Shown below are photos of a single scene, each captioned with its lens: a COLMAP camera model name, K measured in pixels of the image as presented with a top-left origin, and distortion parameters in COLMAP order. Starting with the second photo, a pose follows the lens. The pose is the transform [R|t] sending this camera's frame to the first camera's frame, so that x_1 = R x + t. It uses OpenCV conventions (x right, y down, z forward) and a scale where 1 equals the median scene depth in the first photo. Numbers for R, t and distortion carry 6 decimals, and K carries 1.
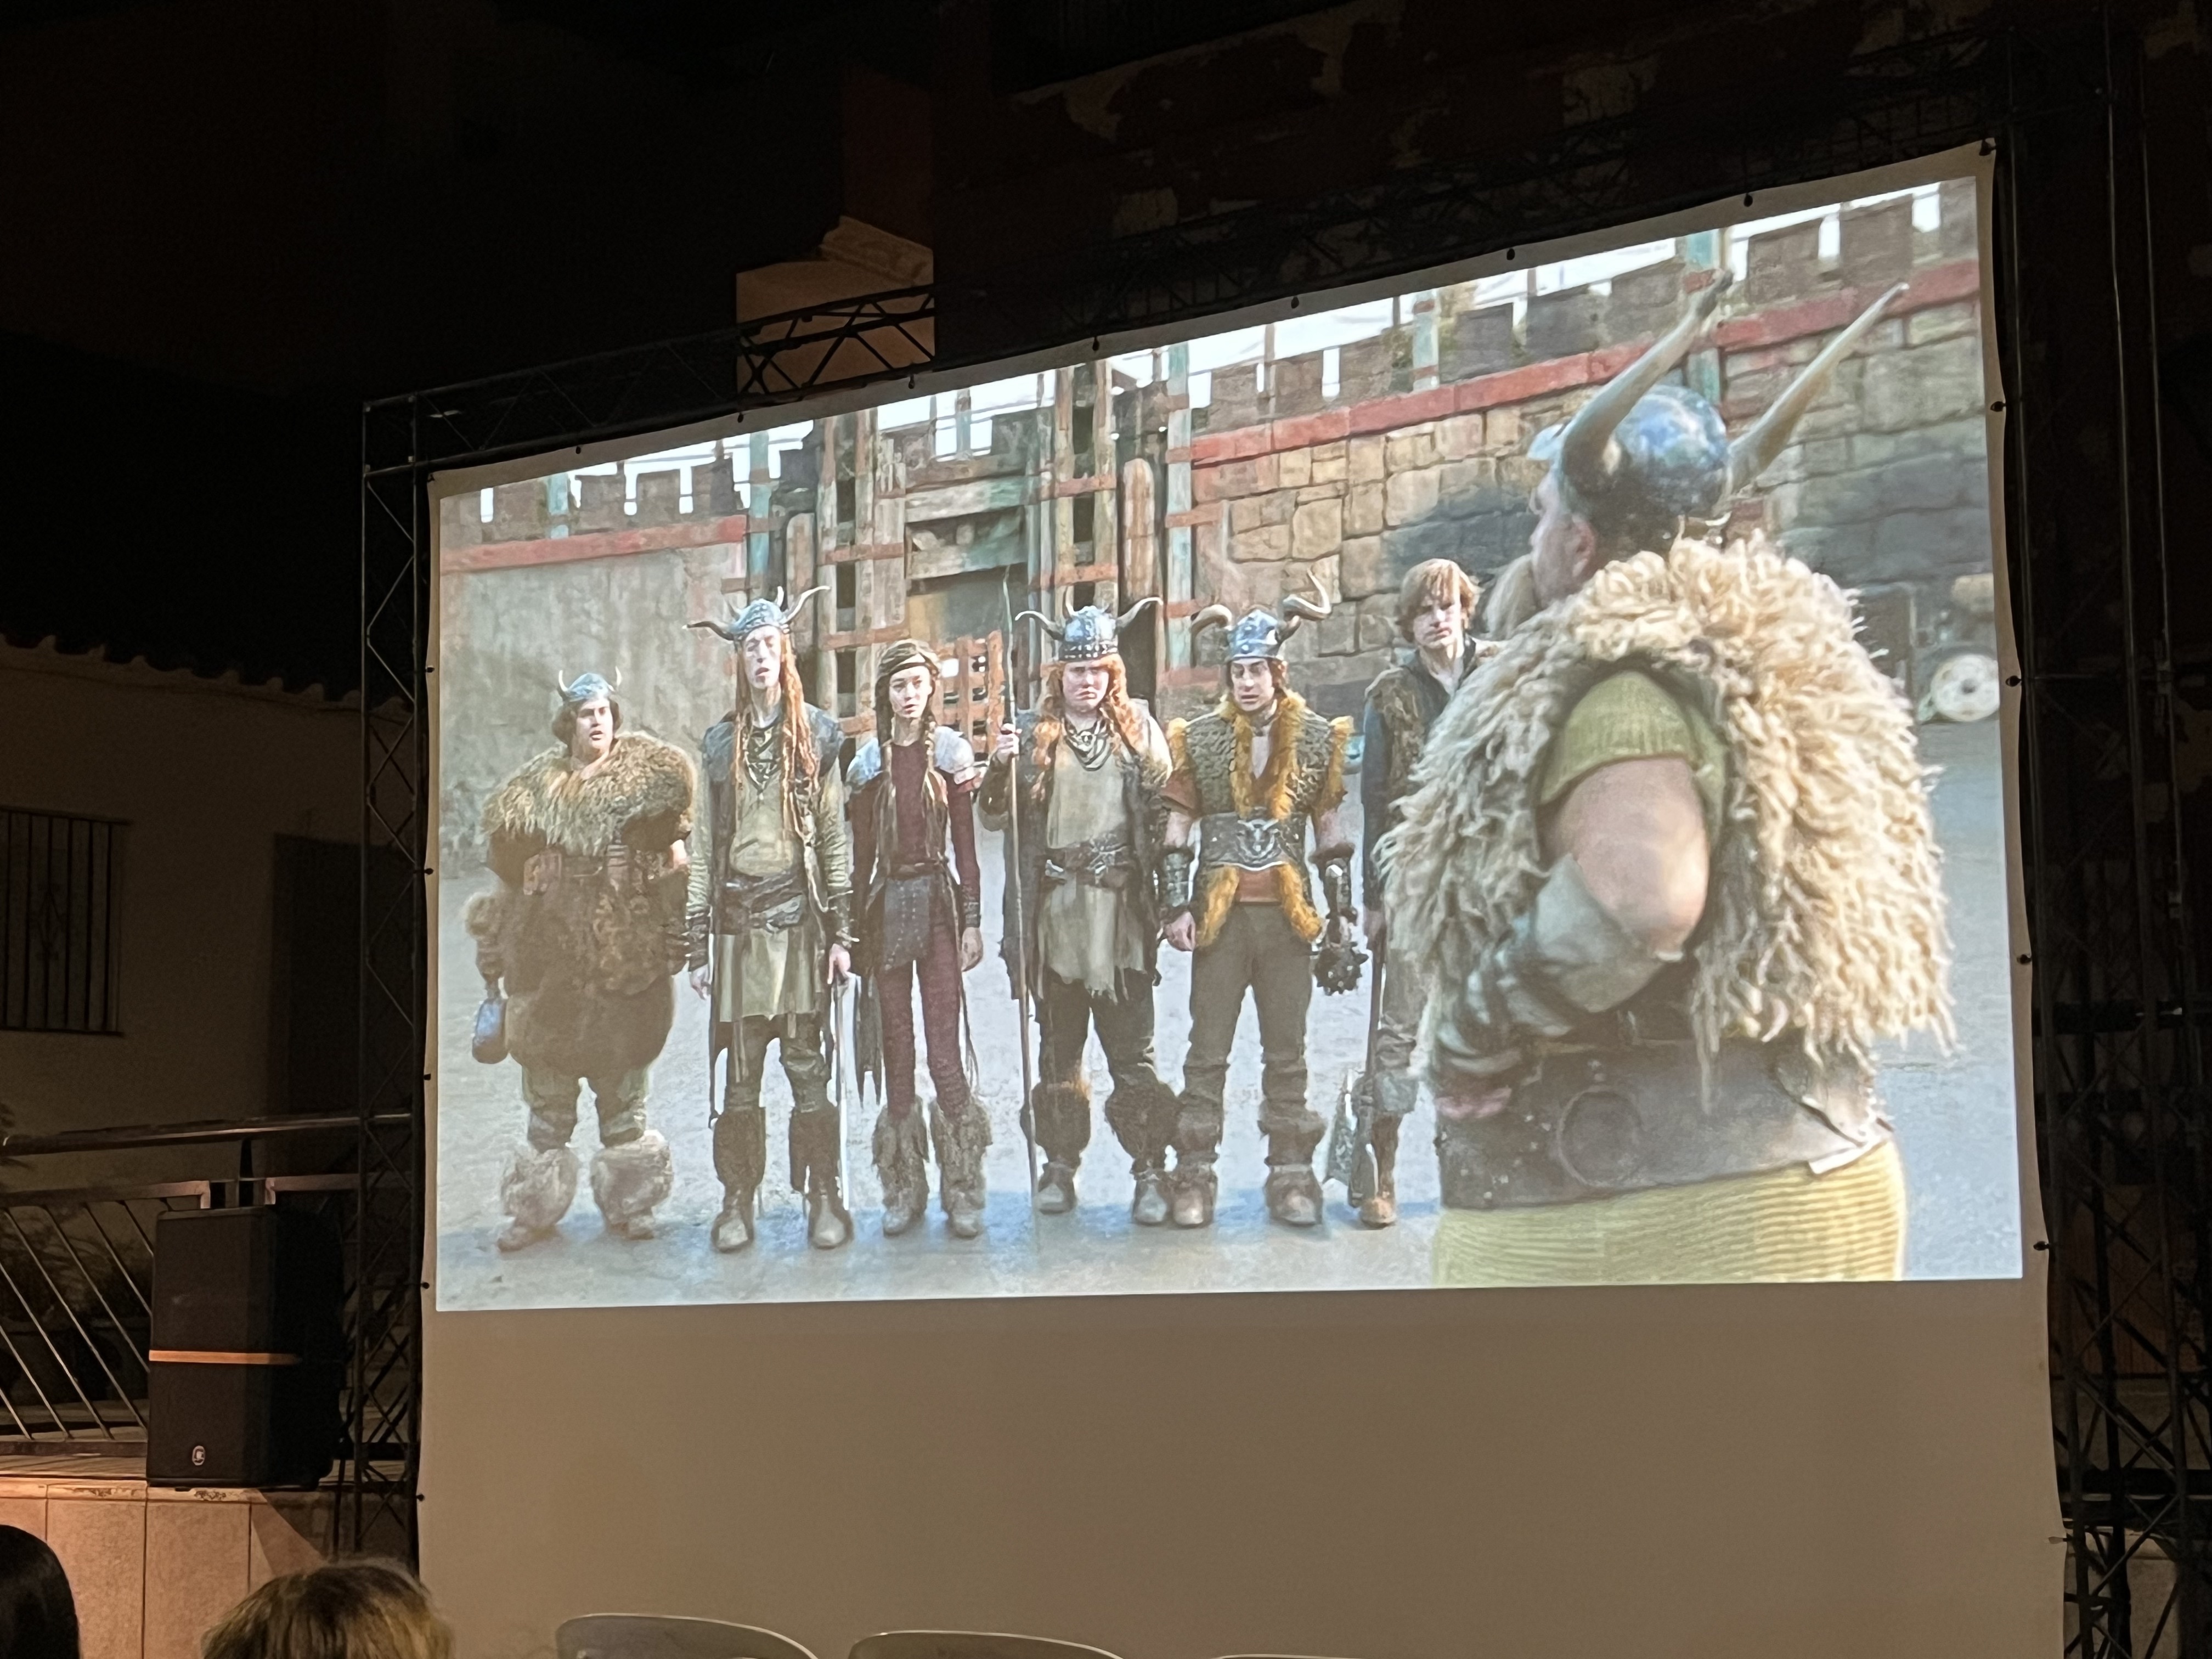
lens RADIAL K [[3433.4, 0, 1062.7], [0, 3433.4, 831.2], [0, 0, 1]] dist [0.039328, -0.015895]
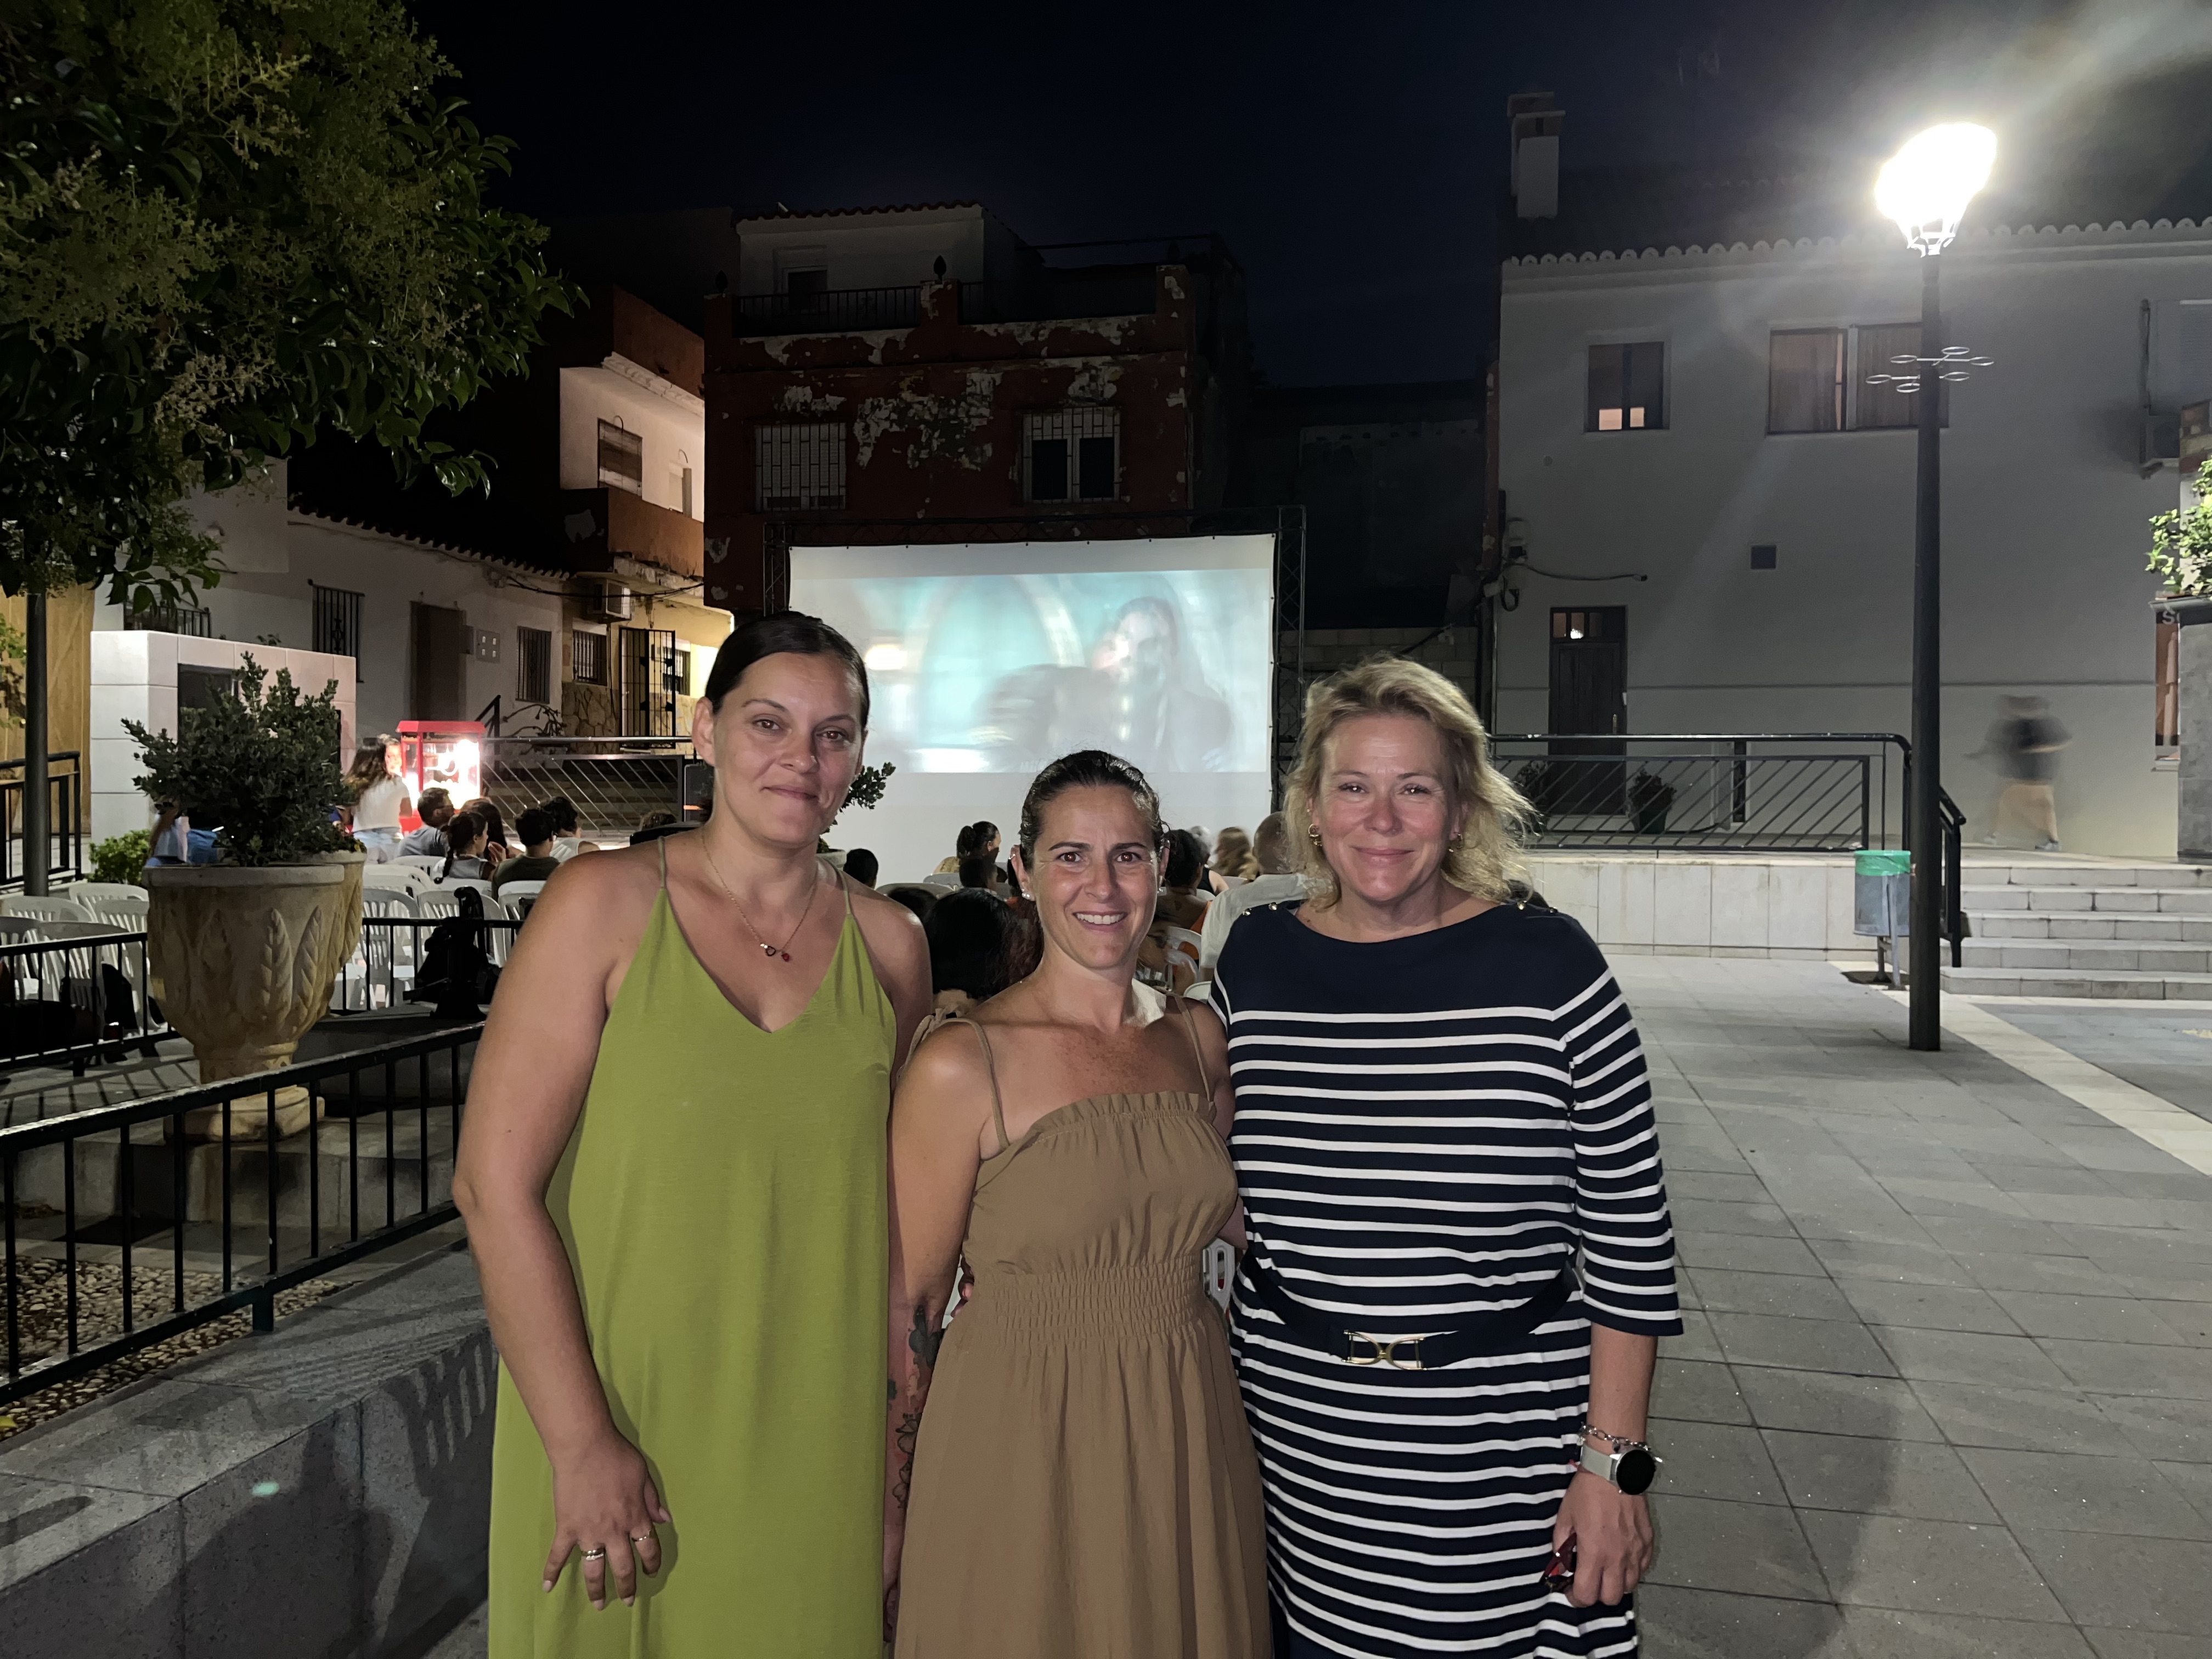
lens RADIAL K [[1621.6, 0, 1101.4], [0, 1621.6, 820.4], [0, 0, 1]] dist [0.069032, -0.109575]
pose [[0.913564, 0.016254, 0.406369, -0.279195], [-0.074538, 0.988968, 0.128012, -0.033744], [-0.399805, -0.147237, 0.904697, -0.298598]]
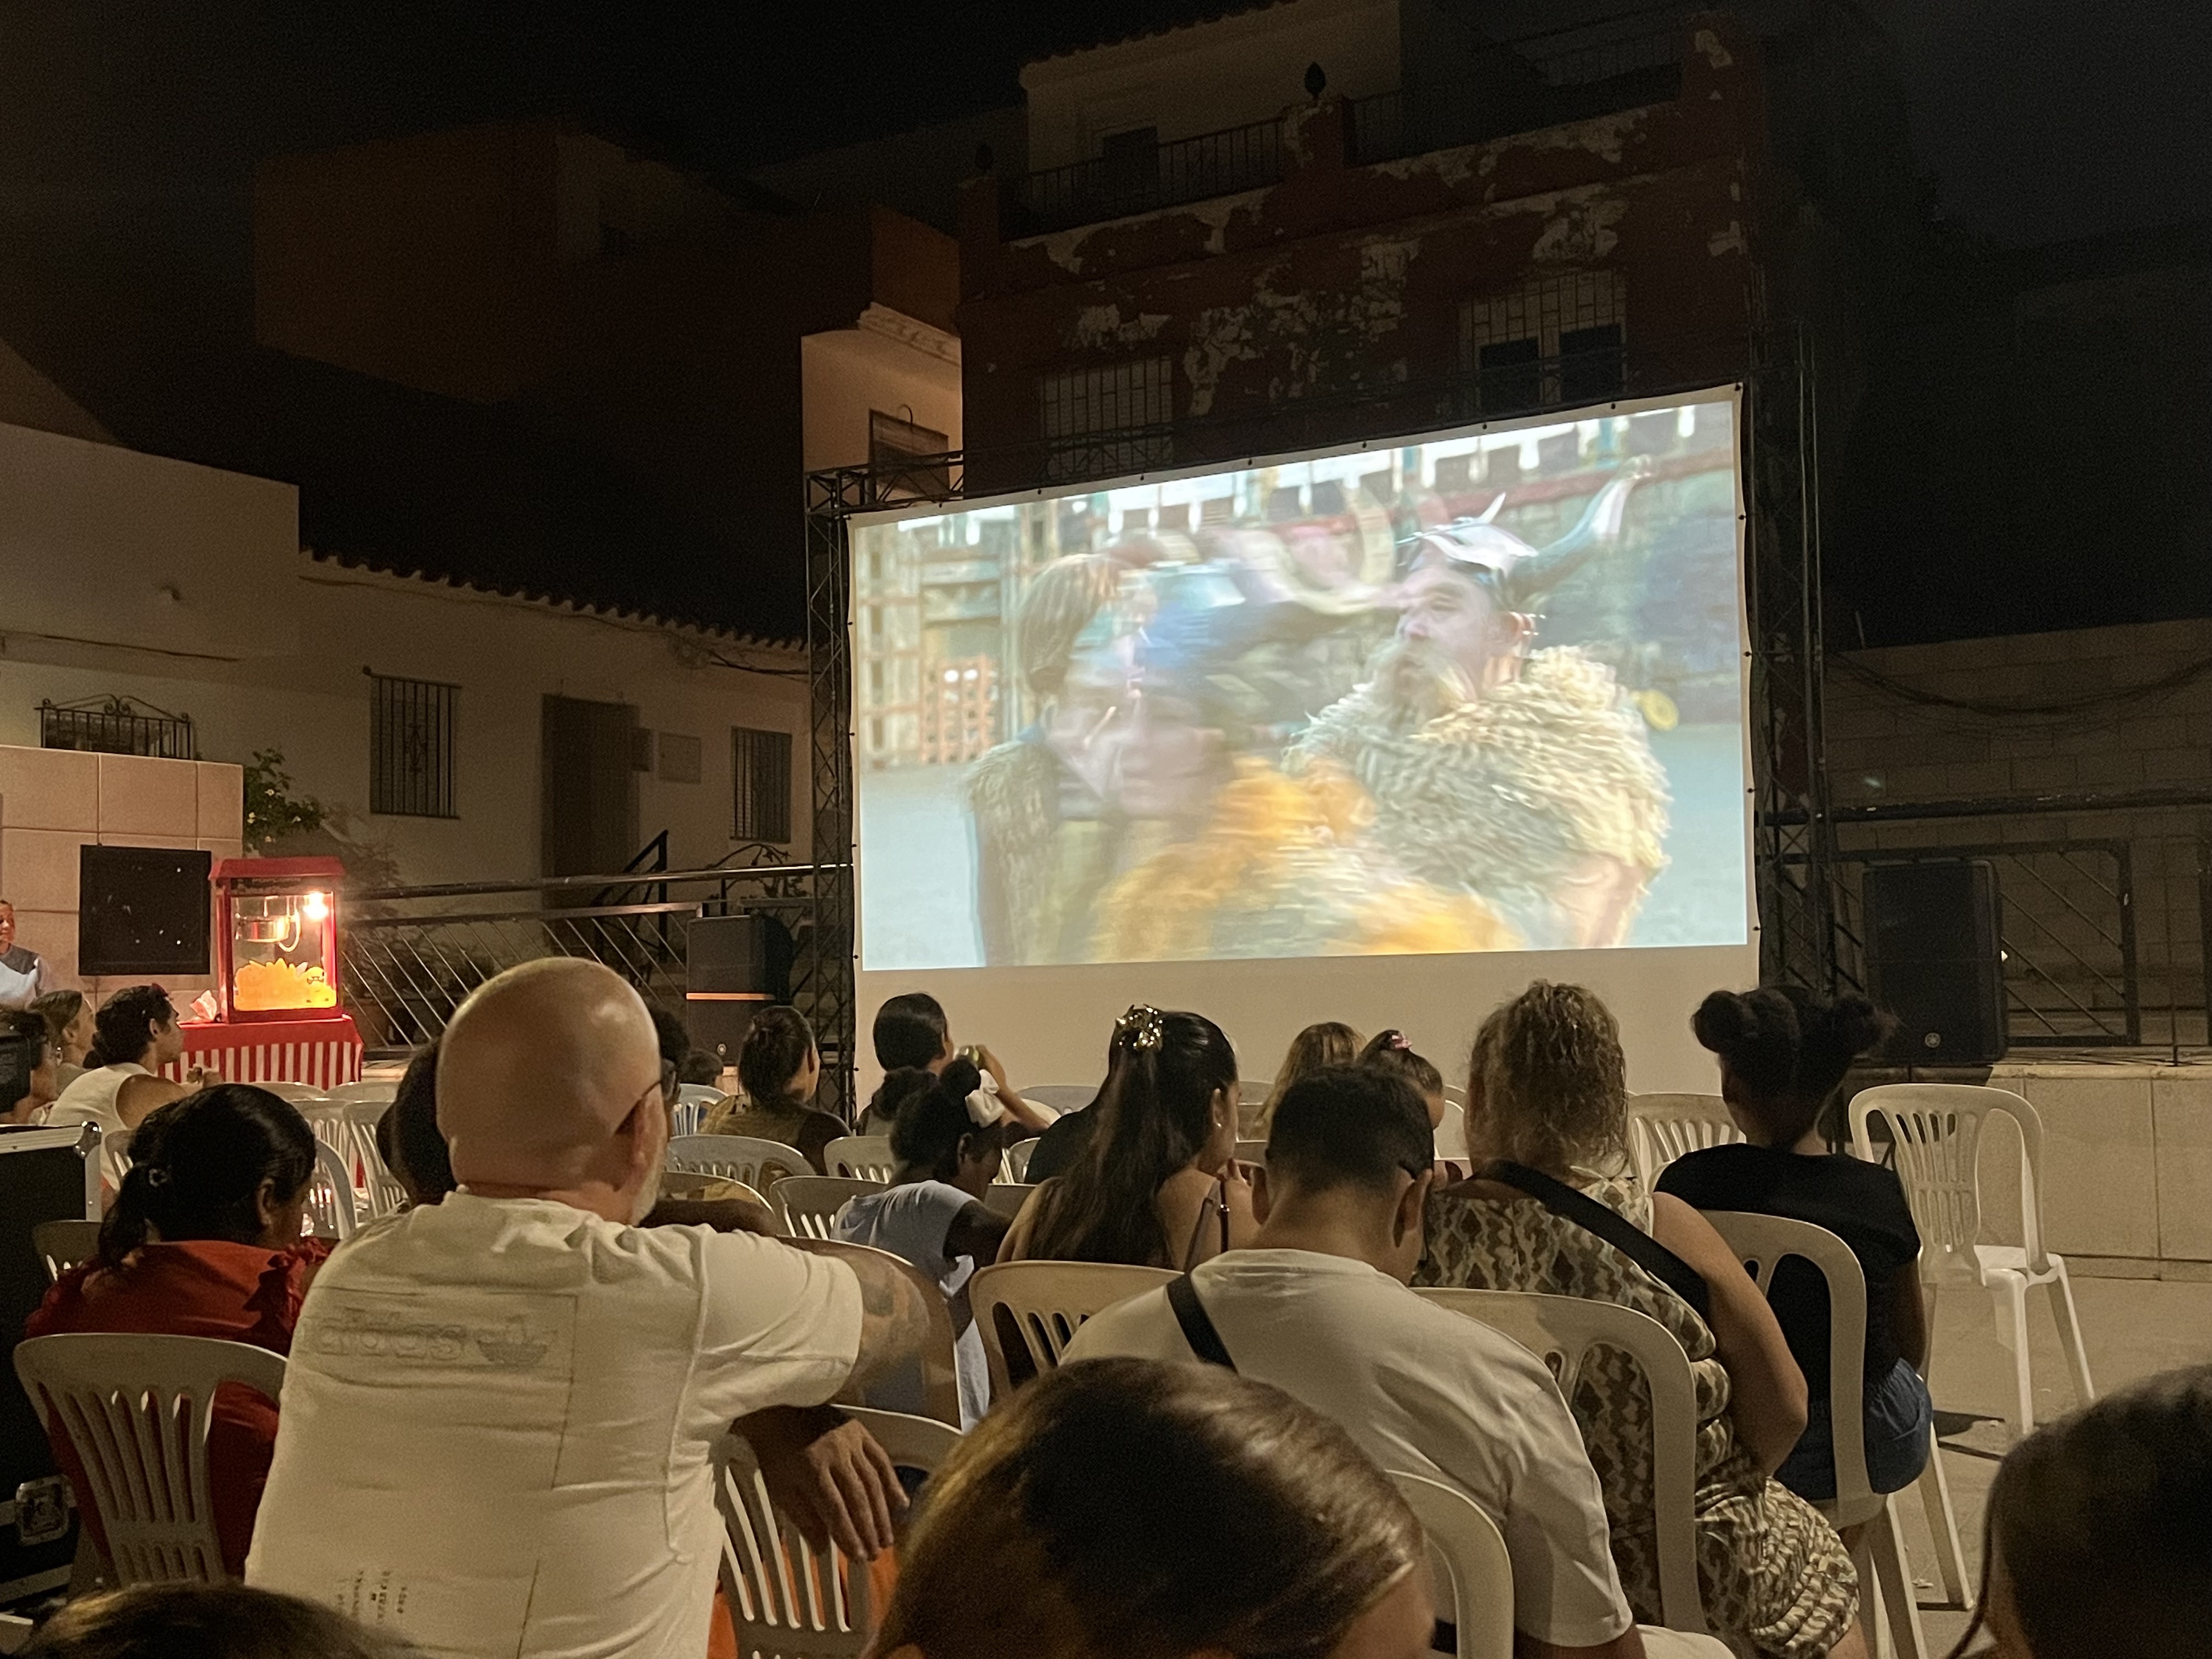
lens RADIAL K [[2341.3, 0, 1106.0], [0, 2341.3, 829.5], [0, 0, 1]] dist [0.107915, -0.324721]
pose [[0.994528, 0.002450, 0.104445, -0.091761], [-0.009128, 0.997939, 0.063513, -0.008960], [-0.104074, -0.064118, 0.992501, -0.132311]]
